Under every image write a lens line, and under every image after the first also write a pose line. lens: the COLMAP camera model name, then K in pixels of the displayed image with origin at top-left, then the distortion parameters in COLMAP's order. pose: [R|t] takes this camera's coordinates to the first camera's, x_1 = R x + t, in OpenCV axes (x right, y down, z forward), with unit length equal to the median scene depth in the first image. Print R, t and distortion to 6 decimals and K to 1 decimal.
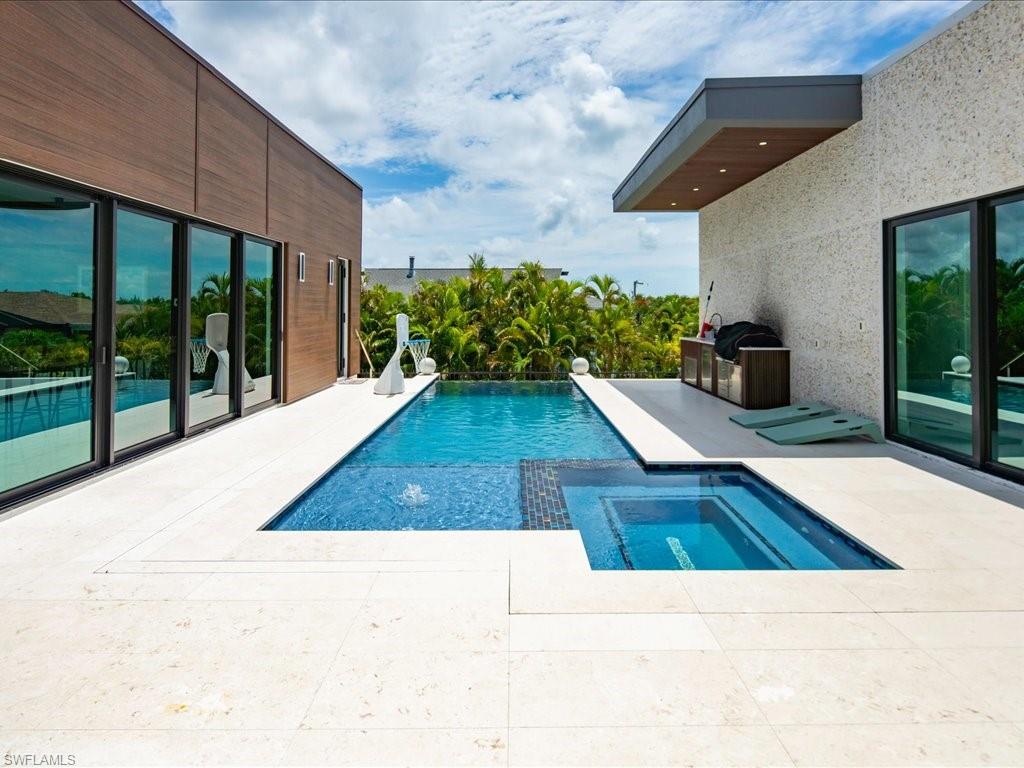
lens RADIAL K [[584.3, 0, 507.9], [0, 584.3, 305.5], [0, 0, 1]] dist [0.004891, -0.000335]
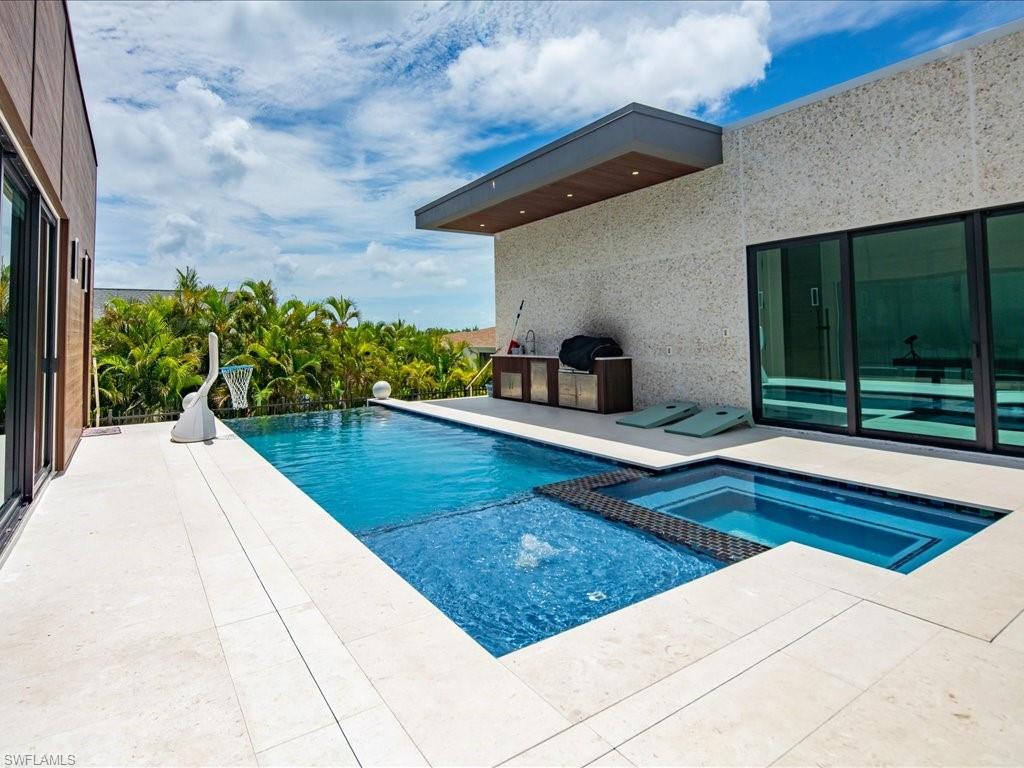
lens RADIAL K [[551.7, 0, 498.8], [0, 551.7, 312.5], [0, 0, 1]] dist [0.000027, -0.000050]
pose [[0.830445, 0.010658, 0.556999, -0.327792], [0.012020, 0.999241, -0.037040, 0.023577], [-0.556971, 0.037455, 0.829687, 0.246459]]
